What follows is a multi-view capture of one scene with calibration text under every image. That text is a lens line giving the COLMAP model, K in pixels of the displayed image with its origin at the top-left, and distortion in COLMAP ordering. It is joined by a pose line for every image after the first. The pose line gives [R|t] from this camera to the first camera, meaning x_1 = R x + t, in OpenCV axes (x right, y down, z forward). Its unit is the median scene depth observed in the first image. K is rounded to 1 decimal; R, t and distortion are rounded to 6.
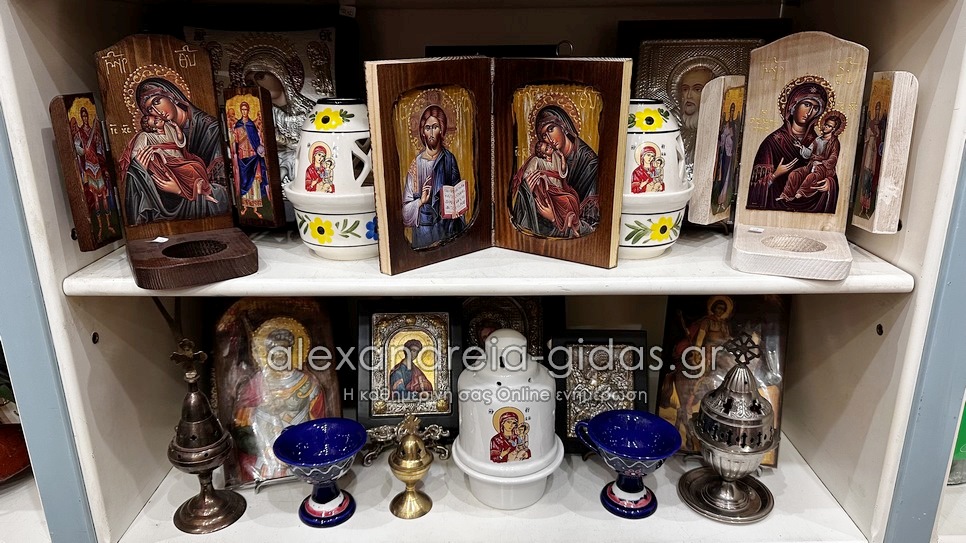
lens RADIAL K [[677.7, 0, 488.6], [0, 677.7, 267.6], [0, 0, 1]] dist [0.066874, -0.088698]
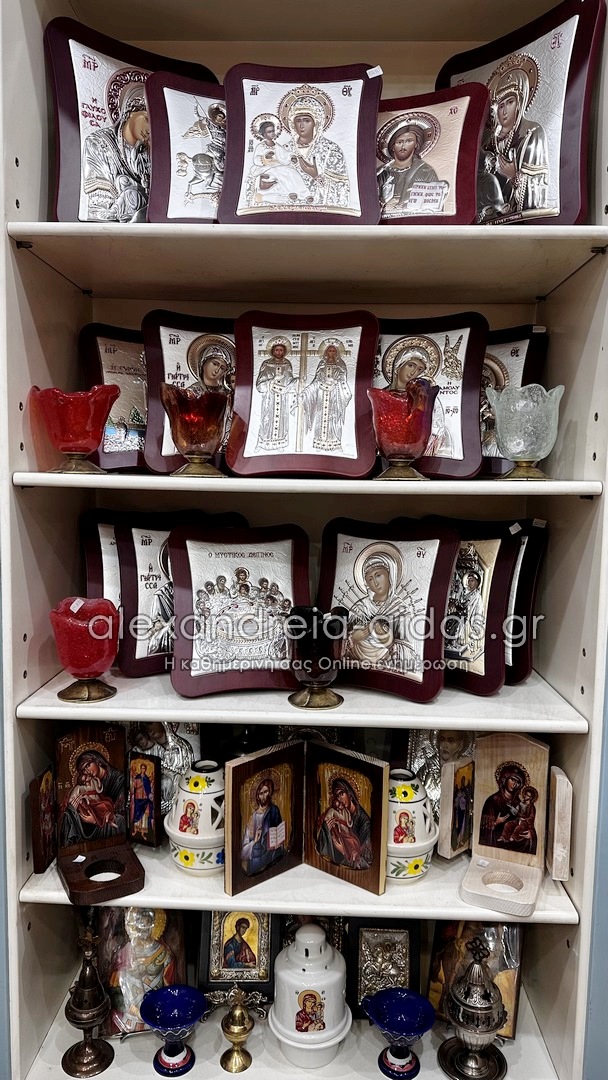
lens RADIAL K [[757.7, 0, 309.4], [0, 757.7, 532.1], [0, 0, 1]] dist [0.066874, -0.088698]
pose [[0.999123, 0.028688, -0.030493, 0.051286], [-0.034418, 0.977500, -0.208109, -0.395331], [0.023836, 0.208976, 0.977630, -0.755186]]
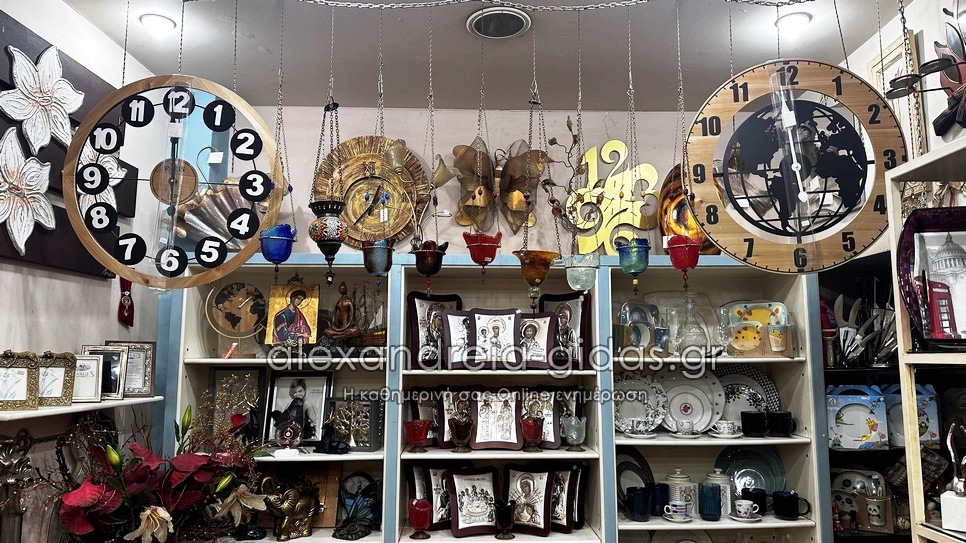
lens RADIAL K [[677.7, 0, 478.6], [0, 677.7, 253.7], [0, 0, 1]] dist [0.066874, -0.088698]
pose [[0.999845, 0.011382, 0.013446, -0.194468], [-0.004572, 0.904754, -0.425910, -0.183433], [-0.017013, 0.425782, 0.904666, -3.328956]]
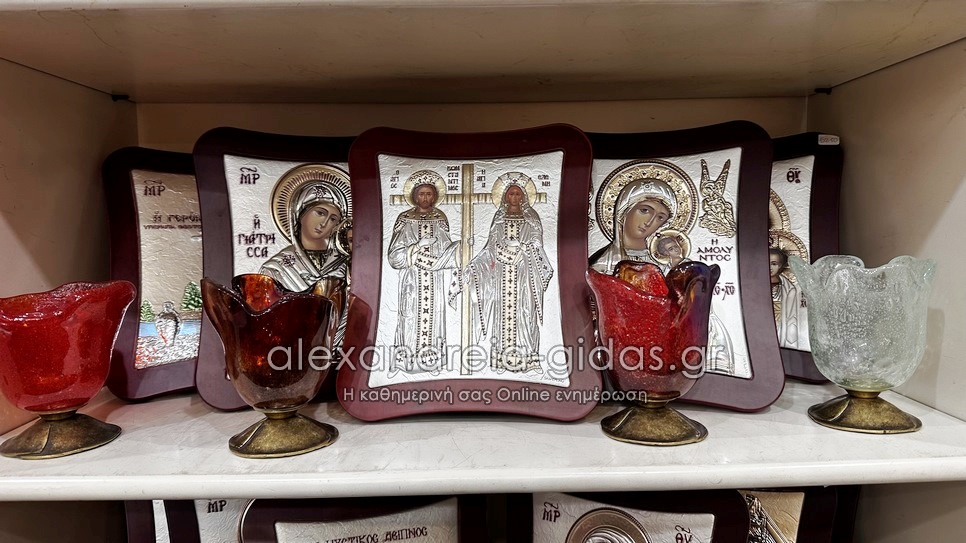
lens RADIAL K [[677.7, 0, 488.2], [0, 677.7, 262.3], [0, 0, 1]] dist [0.066874, -0.088698]
pose [[0.999863, -0.007680, 0.014675, -0.010118], [0.010805, 0.973954, -0.226488, -0.849142], [-0.012553, 0.226616, 0.973903, -0.038677]]
